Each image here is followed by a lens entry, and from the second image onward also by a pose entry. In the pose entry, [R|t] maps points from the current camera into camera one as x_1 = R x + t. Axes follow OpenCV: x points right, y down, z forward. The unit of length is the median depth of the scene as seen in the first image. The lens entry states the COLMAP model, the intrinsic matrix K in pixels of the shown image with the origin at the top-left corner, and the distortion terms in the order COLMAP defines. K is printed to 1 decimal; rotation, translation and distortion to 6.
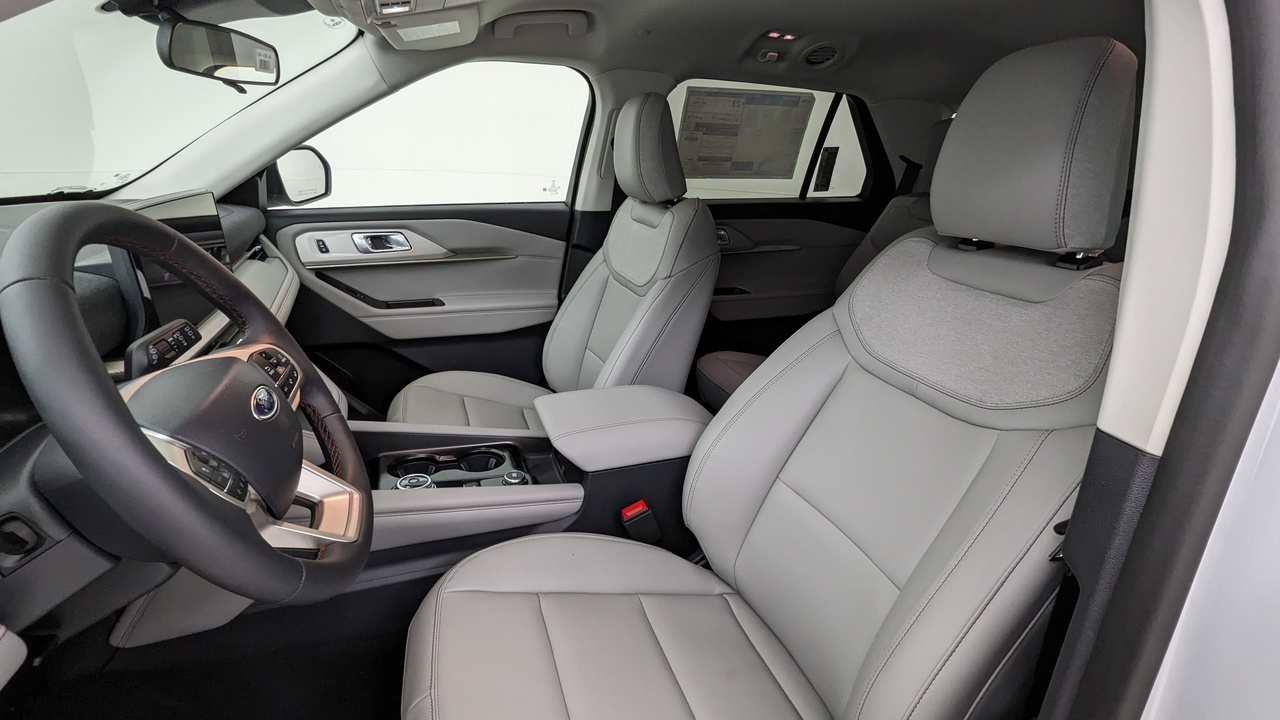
lens RADIAL K [[614.8, 0, 640.0], [0, 614.8, 360.0], [0, 0, 1]] dist [-0.001629, -0.000746]
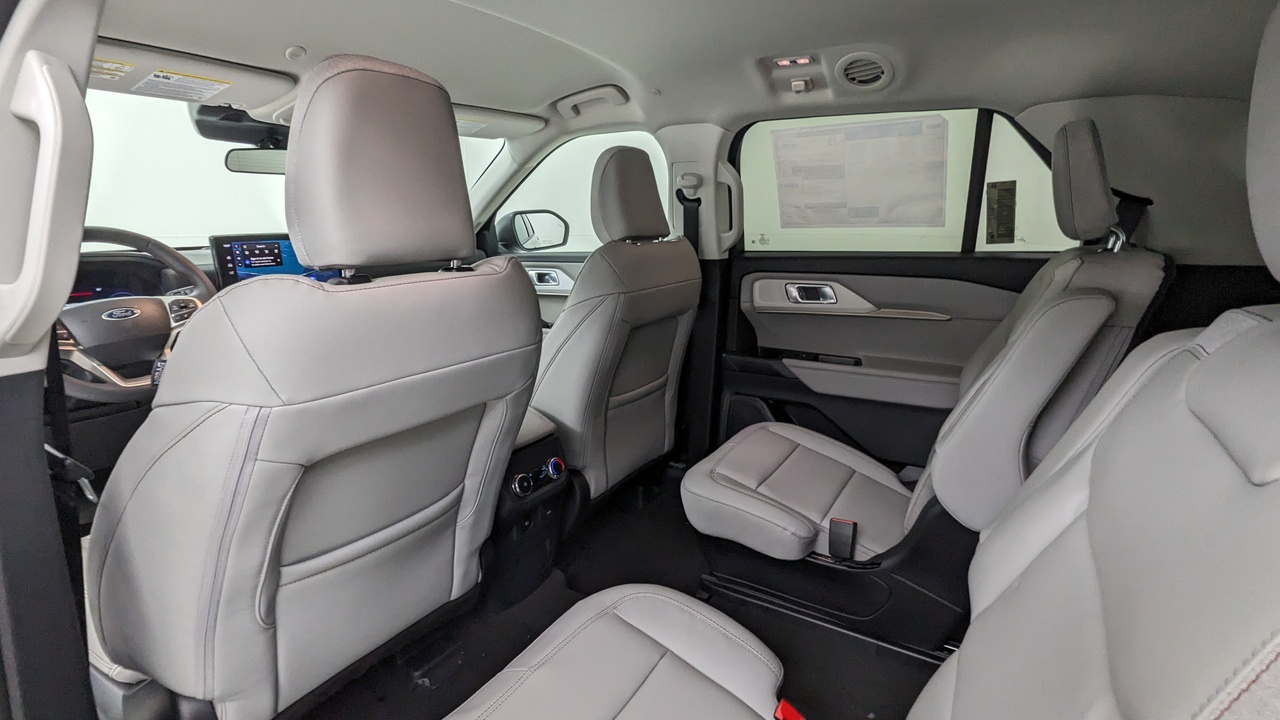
lens RADIAL K [[614.8, 0, 640.0], [0, 614.8, 360.0], [0, 0, 1]] dist [-0.001629, -0.000746]
pose [[0.625817, 0.148577, -0.765688, 0.603469], [-0.220049, 0.975443, 0.009427, -0.058191], [0.748286, 0.162590, 0.643143, 0.254704]]
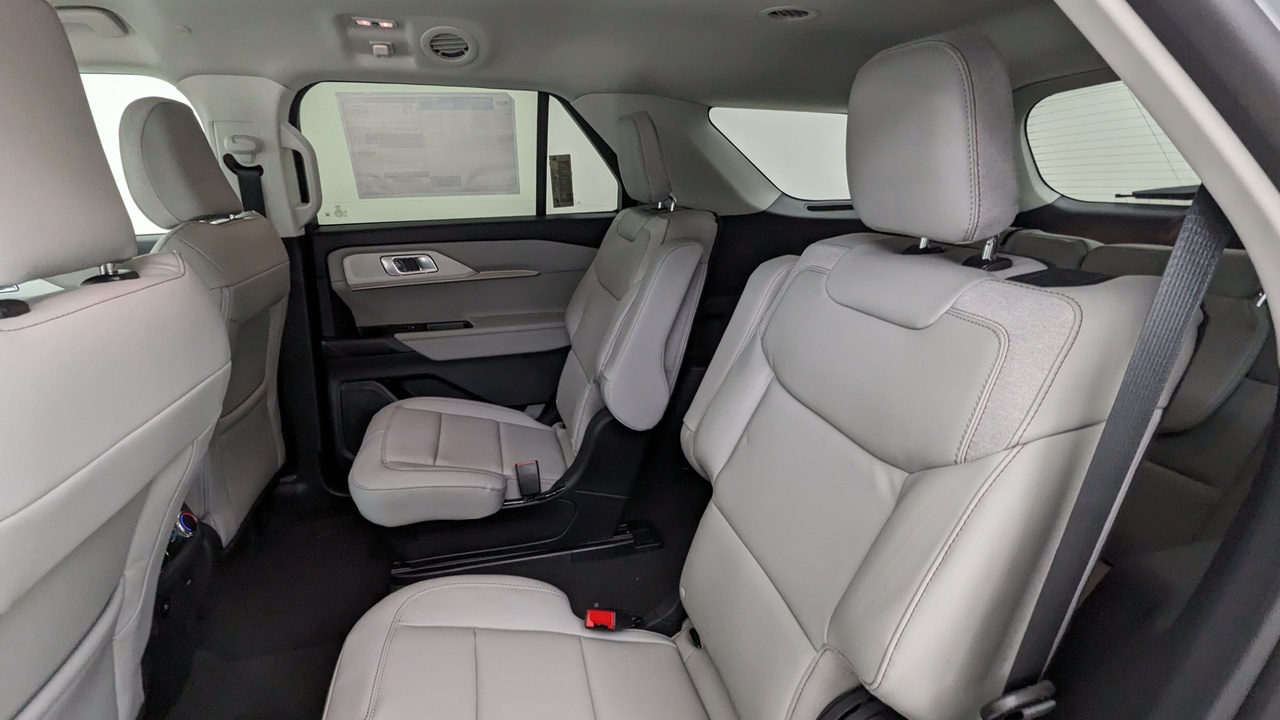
lens RADIAL K [[614.8, 0, 640.0], [0, 614.8, 360.0], [0, 0, 1]] dist [-0.001629, -0.000746]
pose [[0.995756, -0.011467, -0.091318, 0.481203], [0.009316, 0.999670, -0.023951, -0.038450], [0.091563, 0.022998, 0.995534, 0.158629]]
